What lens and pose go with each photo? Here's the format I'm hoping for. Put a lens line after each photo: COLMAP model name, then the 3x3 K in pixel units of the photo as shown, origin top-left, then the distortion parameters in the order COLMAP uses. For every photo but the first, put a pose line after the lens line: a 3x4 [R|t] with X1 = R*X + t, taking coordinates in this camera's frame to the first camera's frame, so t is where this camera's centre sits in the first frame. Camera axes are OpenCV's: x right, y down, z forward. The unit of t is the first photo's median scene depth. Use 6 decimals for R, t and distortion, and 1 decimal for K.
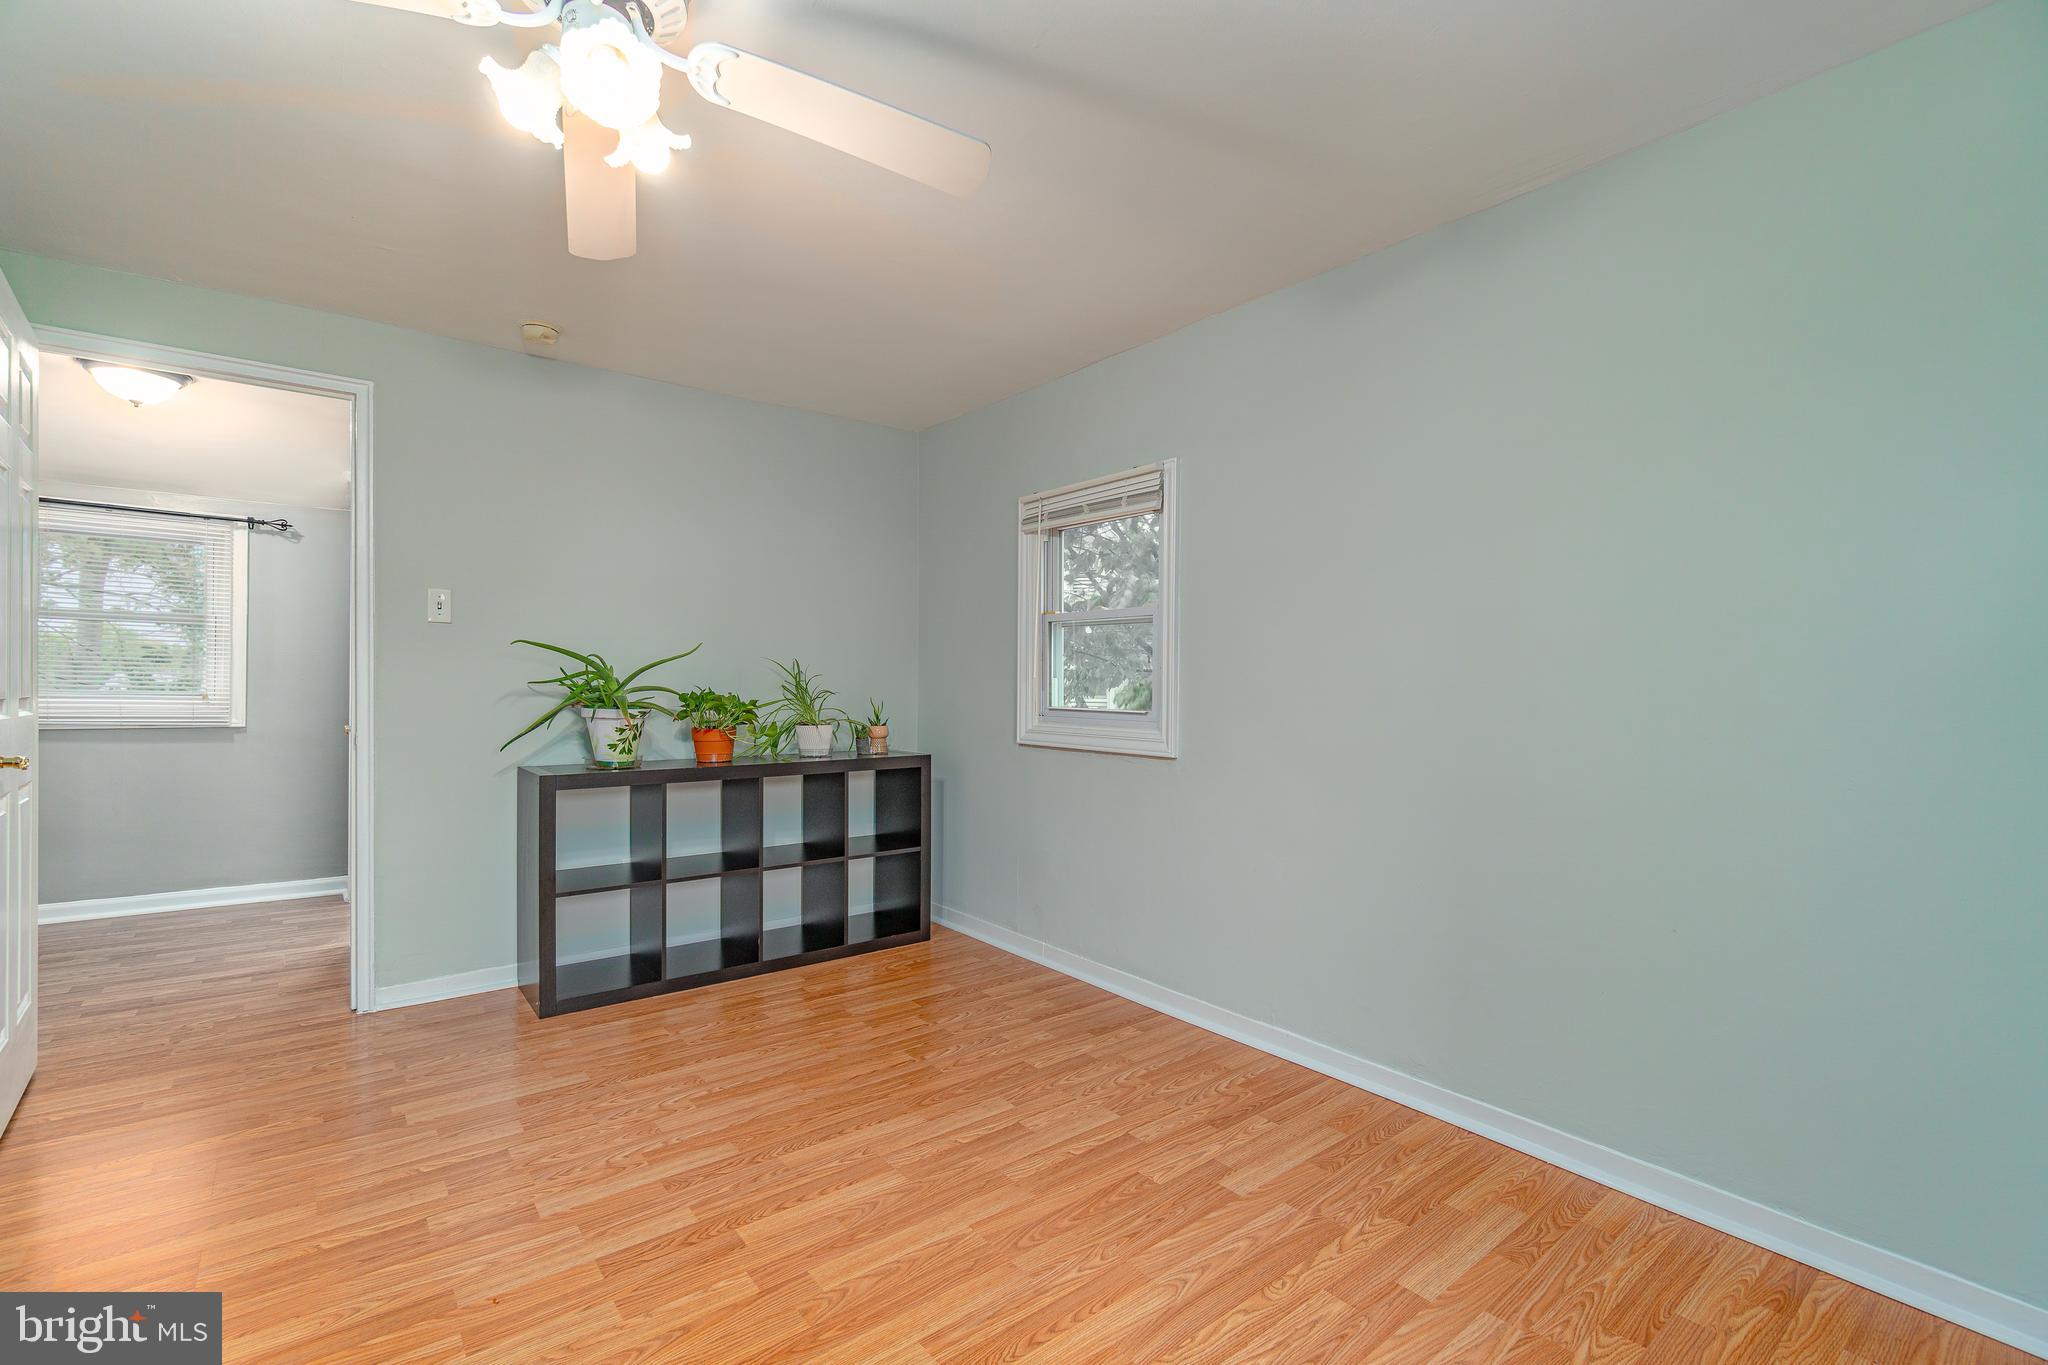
lens RADIAL K [[889.1, 0, 984.9], [0, 889.1, 690.5], [0, 0, 1]] dist [-0.003258, 0.000808]
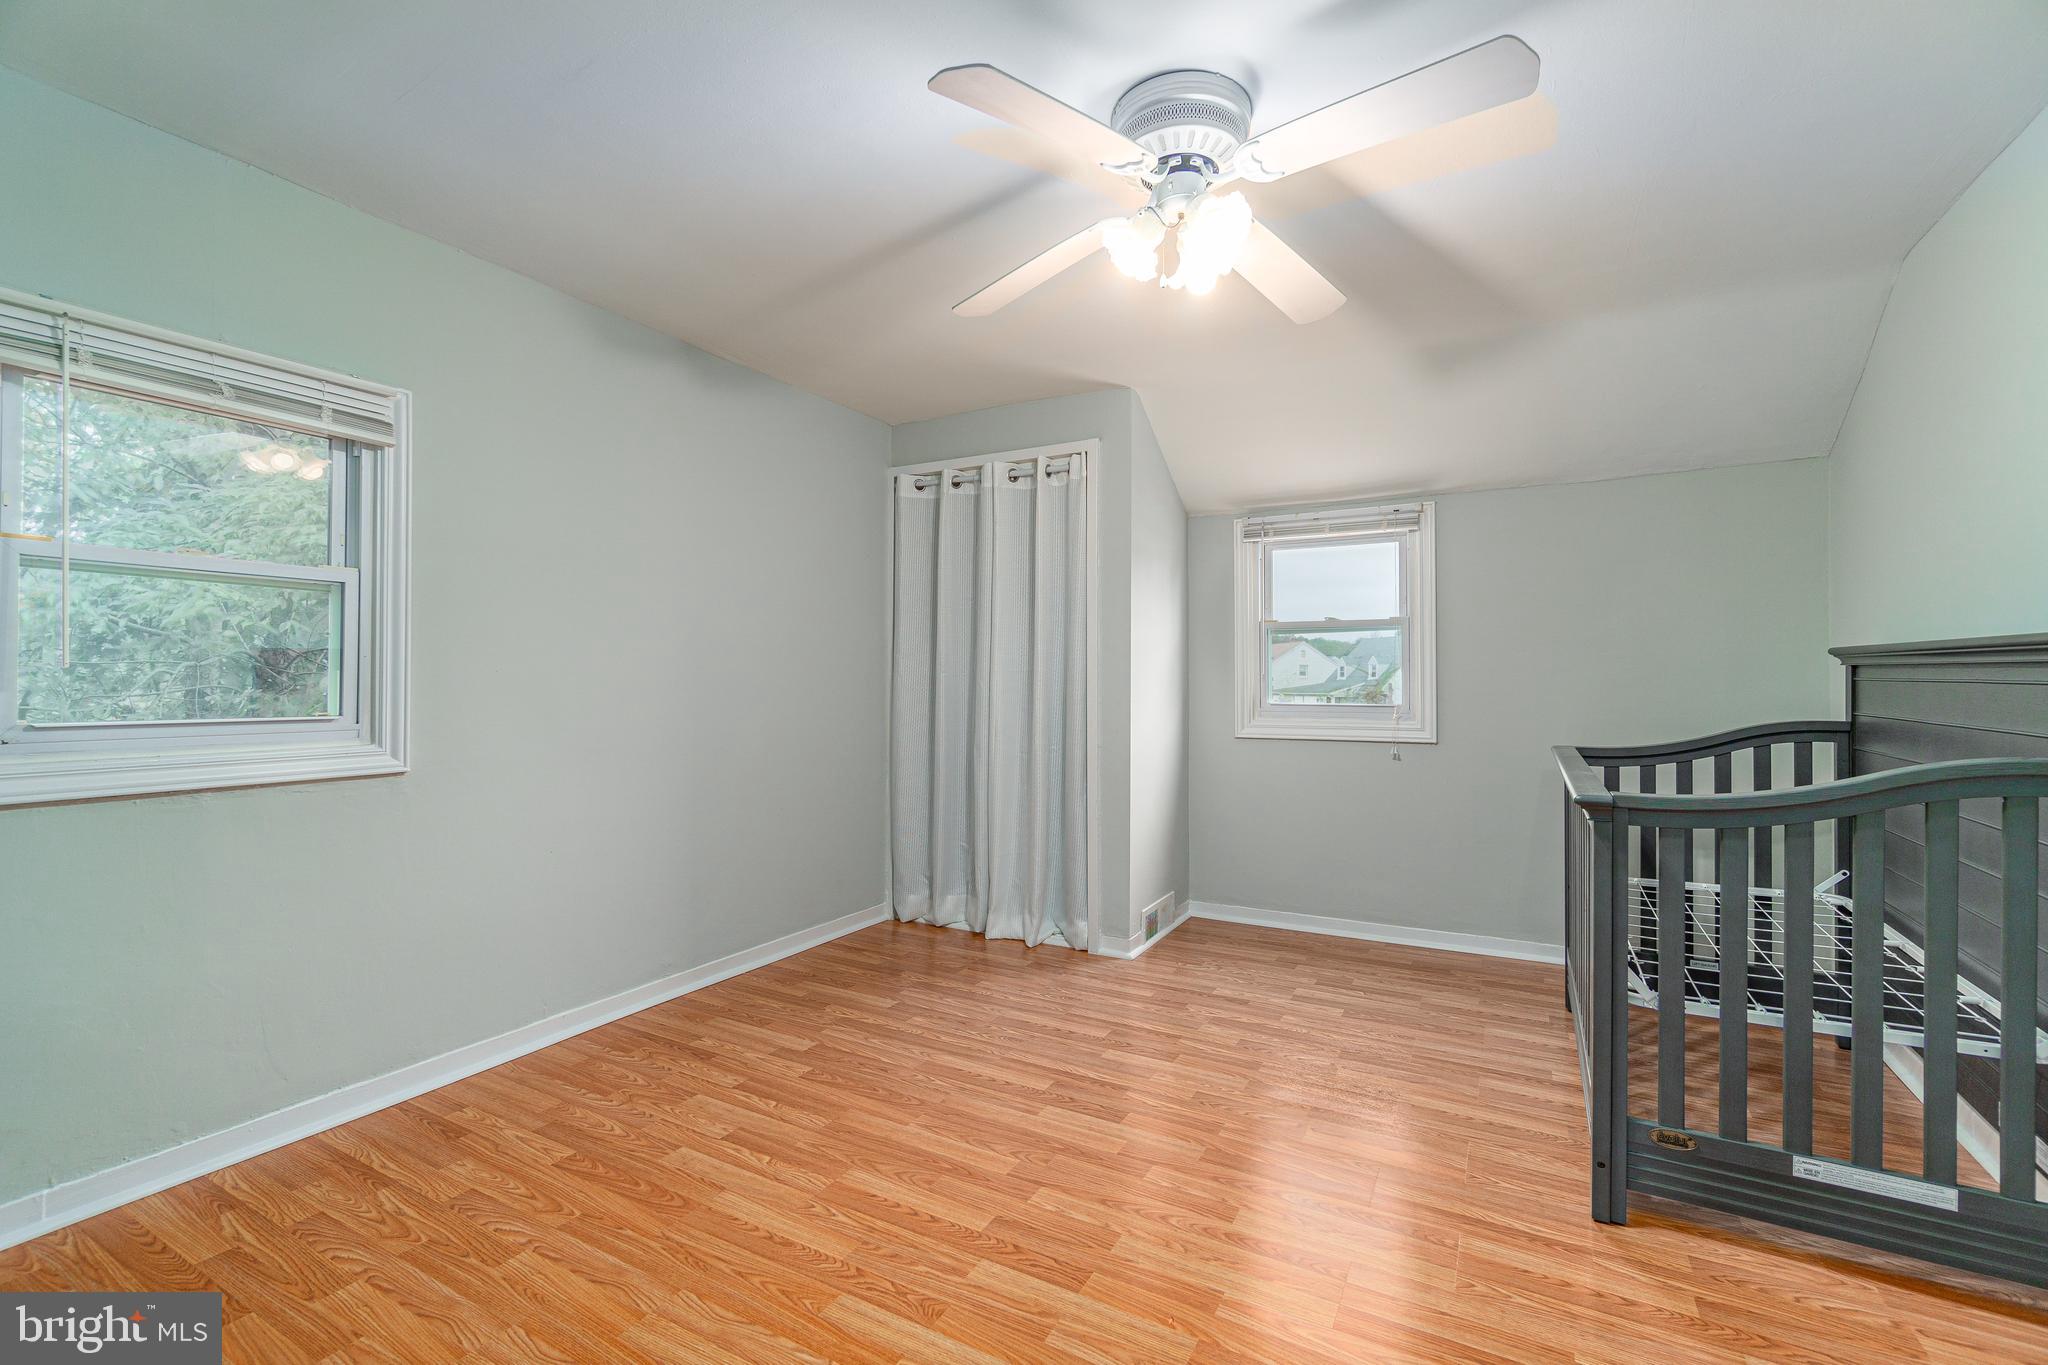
lens RADIAL K [[889.1, 0, 1029.3], [0, 889.1, 675.6], [0, 0, 1]] dist [-0.003258, 0.000808]
pose [[-0.405116, -0.003562, 0.914258, -1.105674], [0.001207, 0.999989, 0.004430, -0.018038], [-0.914264, 0.002898, -0.405107, 1.233770]]
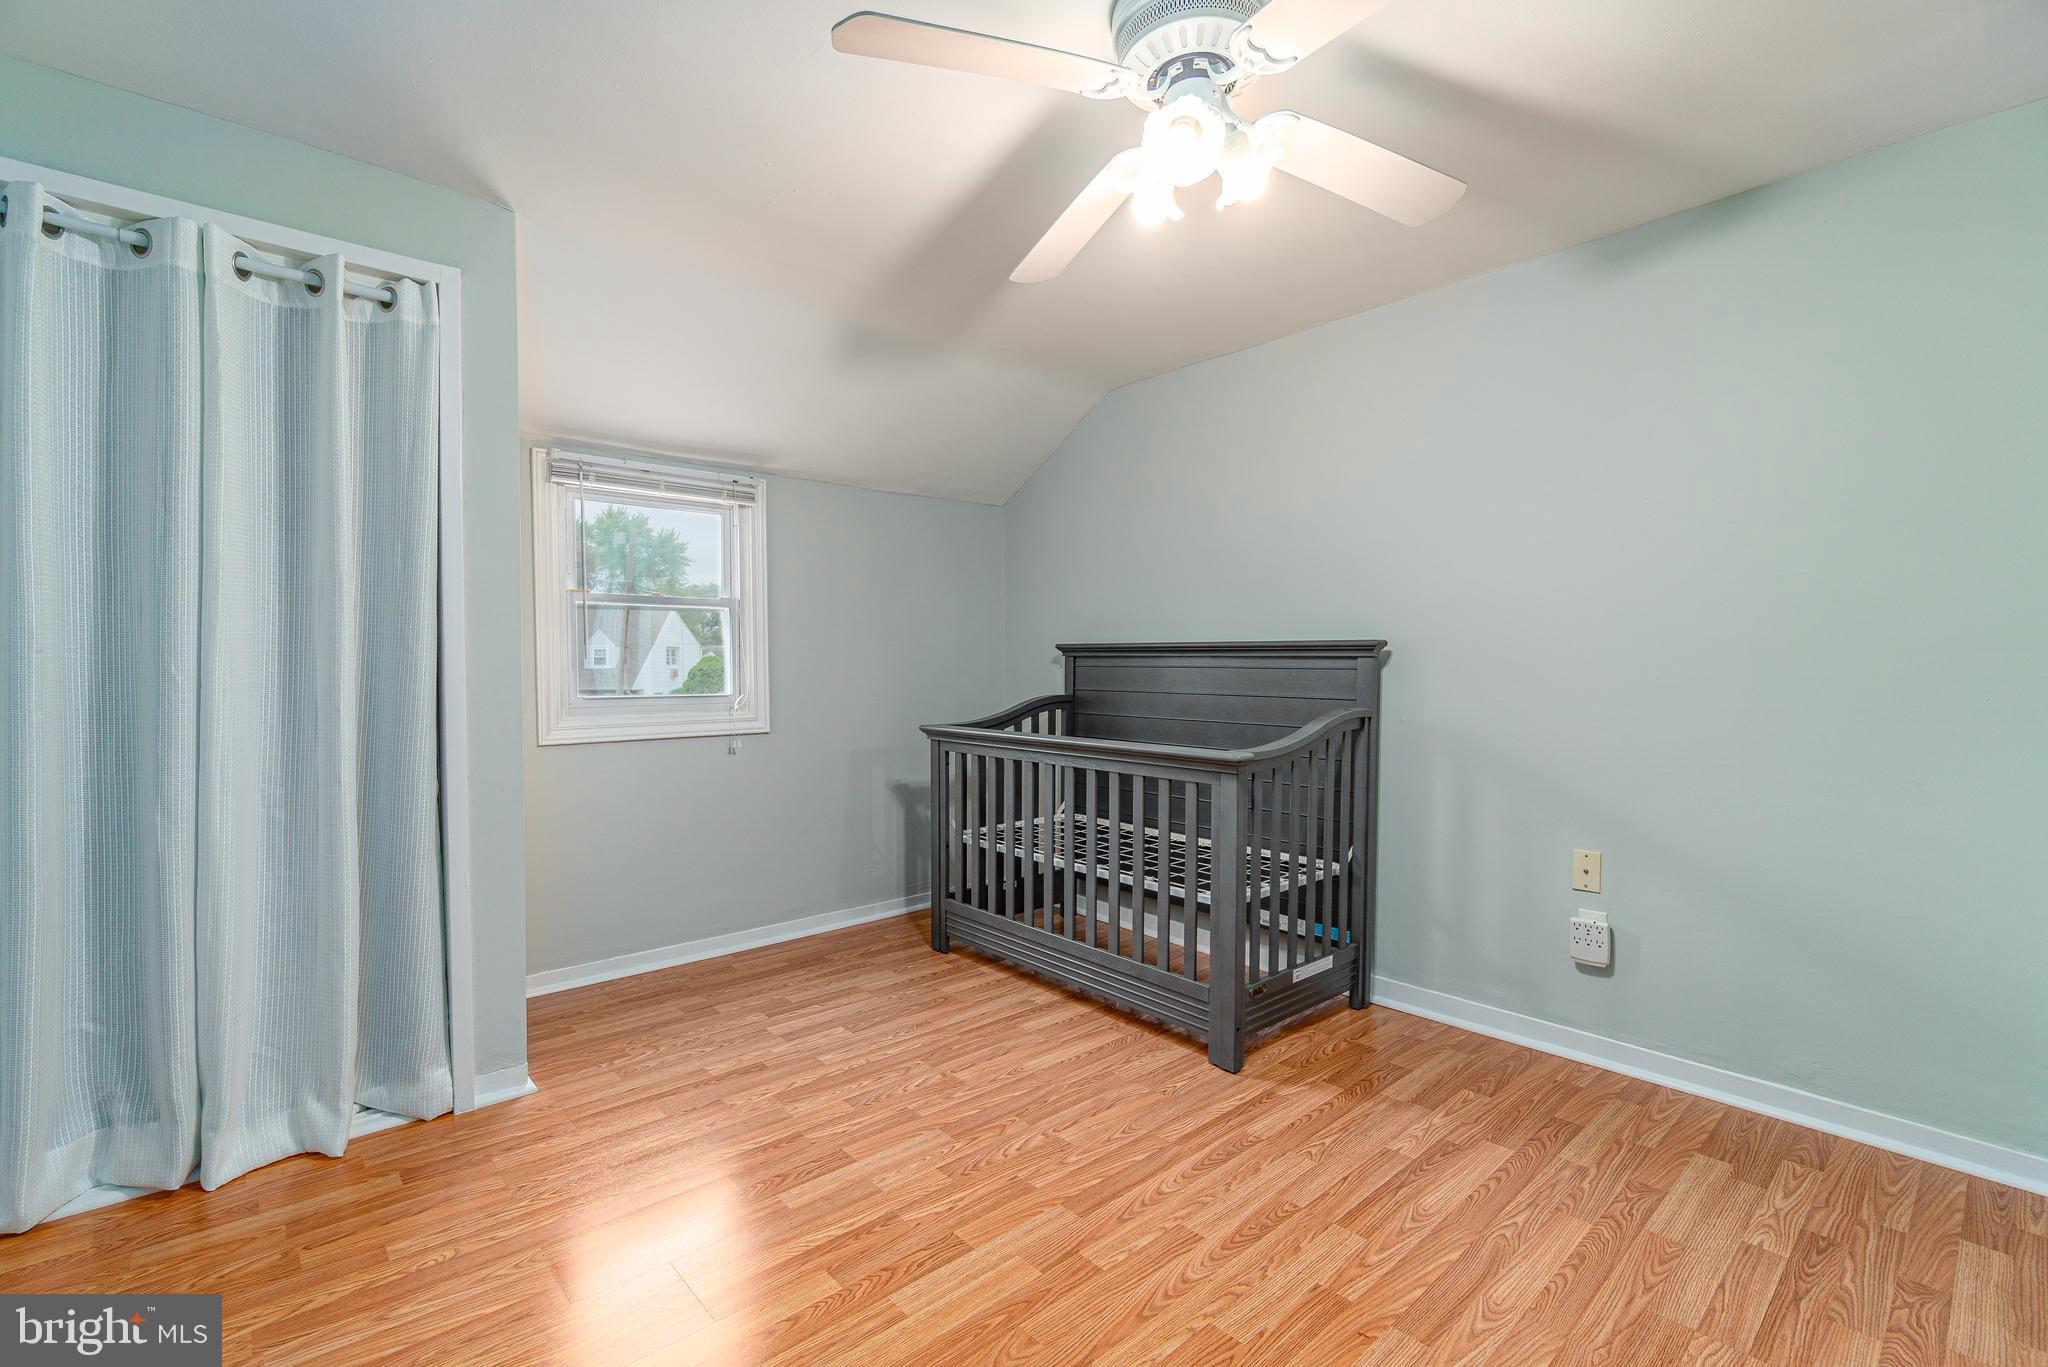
lens RADIAL K [[889.1, 0, 1002.6], [0, 889.1, 677.9], [0, 0, 1]] dist [-0.003258, 0.000808]
pose [[-0.998472, -0.006957, -0.054814, -0.092844], [-0.007965, 0.999803, 0.018206, -0.013023], [0.054677, 0.018615, -0.998331, 1.526375]]
